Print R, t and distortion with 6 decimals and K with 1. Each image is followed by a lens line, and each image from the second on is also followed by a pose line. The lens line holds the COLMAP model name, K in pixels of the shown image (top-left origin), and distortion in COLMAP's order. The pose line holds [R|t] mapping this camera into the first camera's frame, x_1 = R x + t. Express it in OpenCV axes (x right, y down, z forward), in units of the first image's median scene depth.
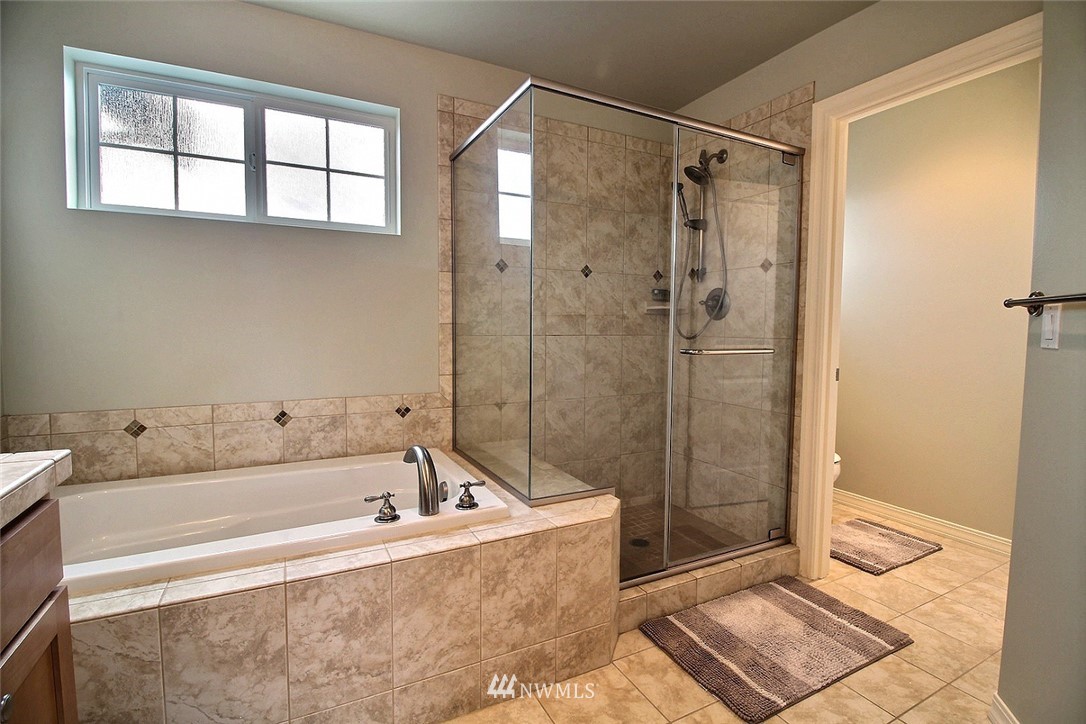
lens RADIAL K [[503.9, 0, 549.5], [0, 503.9, 356.2], [0, 0, 1]] dist [-0.001249, -0.011469]
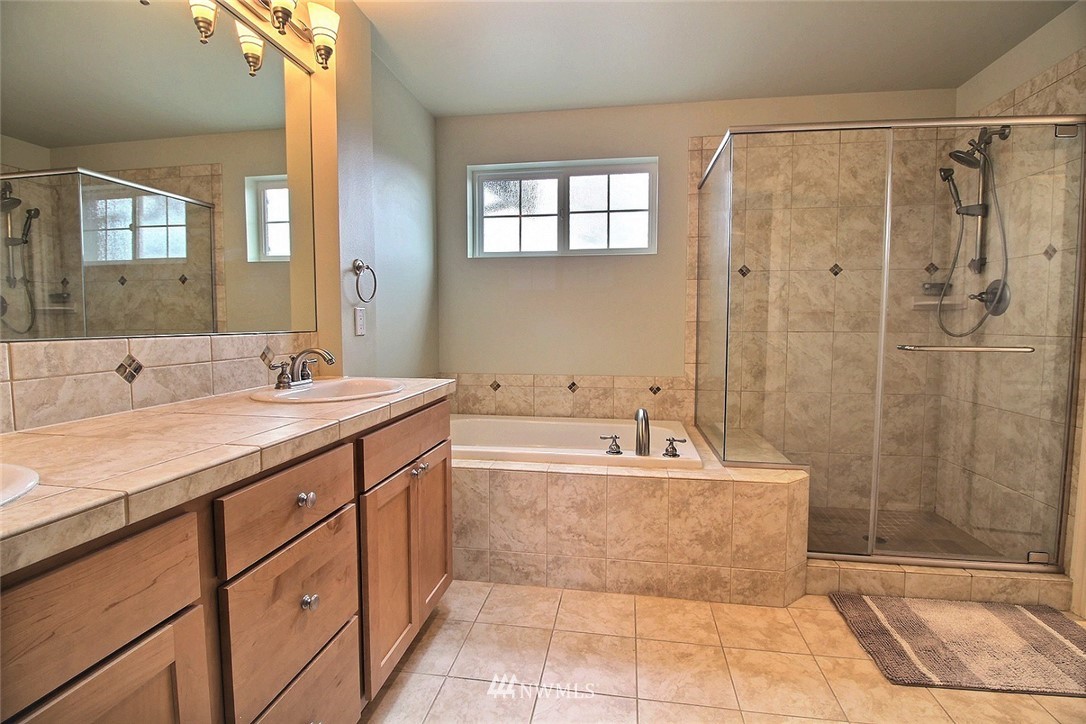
lens RADIAL K [[503.9, 0, 549.2], [0, 503.9, 355.6], [0, 0, 1]] dist [-0.001249, -0.011469]
pose [[0.805067, 0.032029, -0.592318, 0.274271], [-0.031156, 0.999446, 0.011698, 0.016208], [0.592365, 0.009036, 0.805619, -0.220497]]
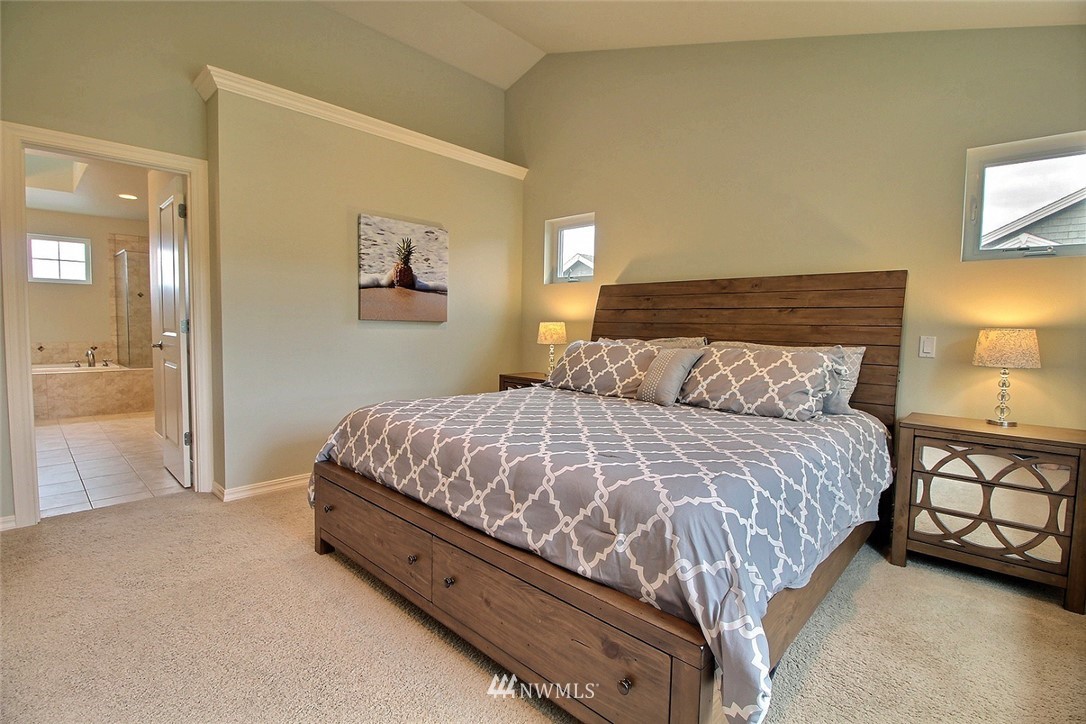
lens RADIAL K [[503.9, 0, 540.8], [0, 503.9, 356.0], [0, 0, 1]] dist [-0.001249, -0.011469]
pose [[0.945478, -0.012805, 0.325434, 1.208696], [0.011118, 0.999913, 0.007045, 0.172383], [-0.325496, -0.003042, 0.945538, -2.542235]]
